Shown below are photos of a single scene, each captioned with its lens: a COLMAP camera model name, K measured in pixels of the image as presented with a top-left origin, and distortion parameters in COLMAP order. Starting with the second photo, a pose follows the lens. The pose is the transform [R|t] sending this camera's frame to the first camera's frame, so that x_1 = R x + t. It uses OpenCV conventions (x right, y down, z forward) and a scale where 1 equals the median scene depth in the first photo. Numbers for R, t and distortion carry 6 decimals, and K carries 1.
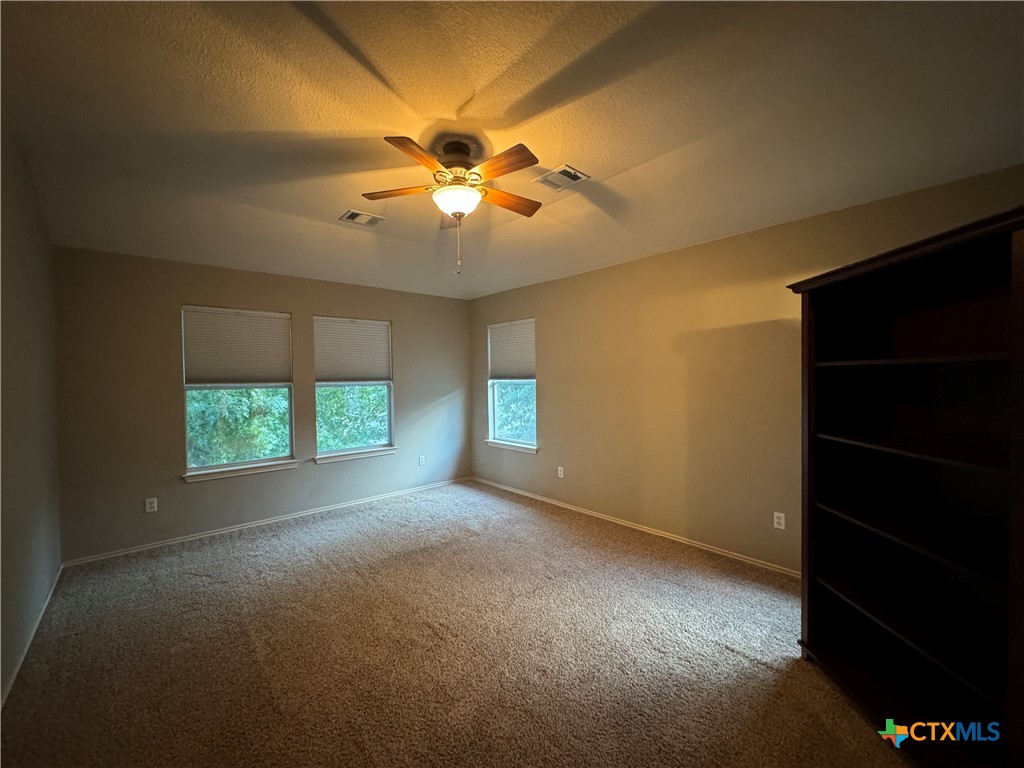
lens RADIAL K [[406.9, 0, 512.0], [0, 406.9, 384.0], [0, 0, 1]] dist [-0.002230, 0.000216]
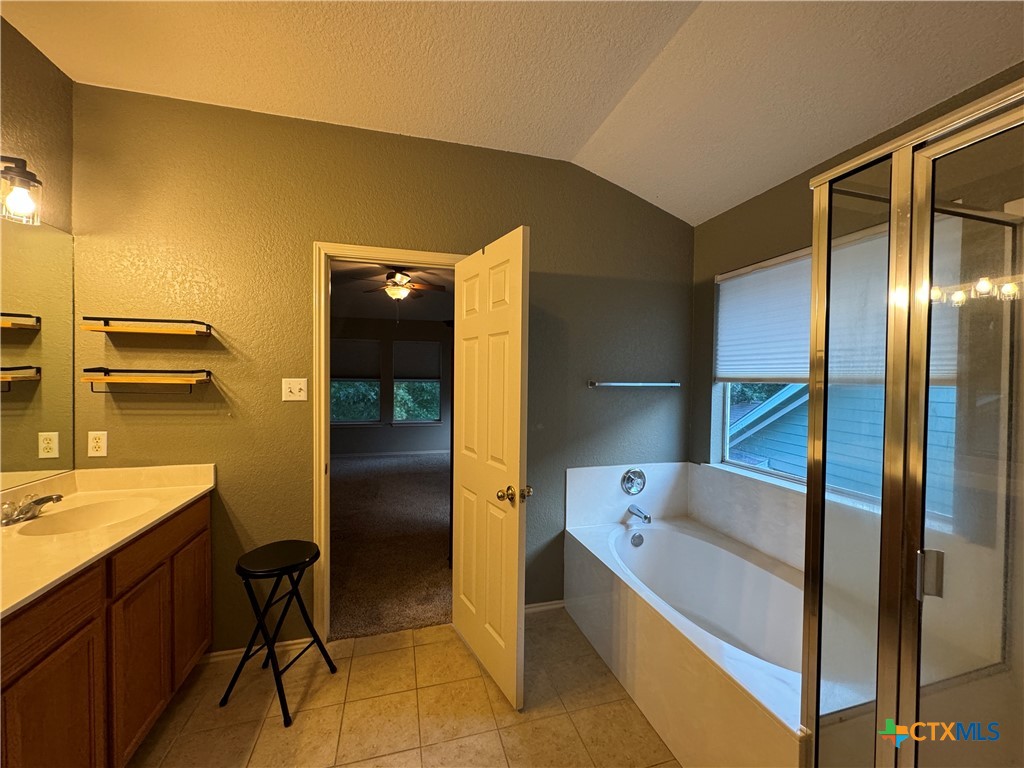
lens RADIAL K [[406.9, 0, 512.0], [0, 406.9, 384.0], [0, 0, 1]] dist [-0.002230, 0.000216]
pose [[0.898230, 0.030844, -0.438442, 0.749200], [-0.031155, 0.999494, 0.006487, -0.011511], [0.438420, 0.007833, 0.898736, -0.340361]]
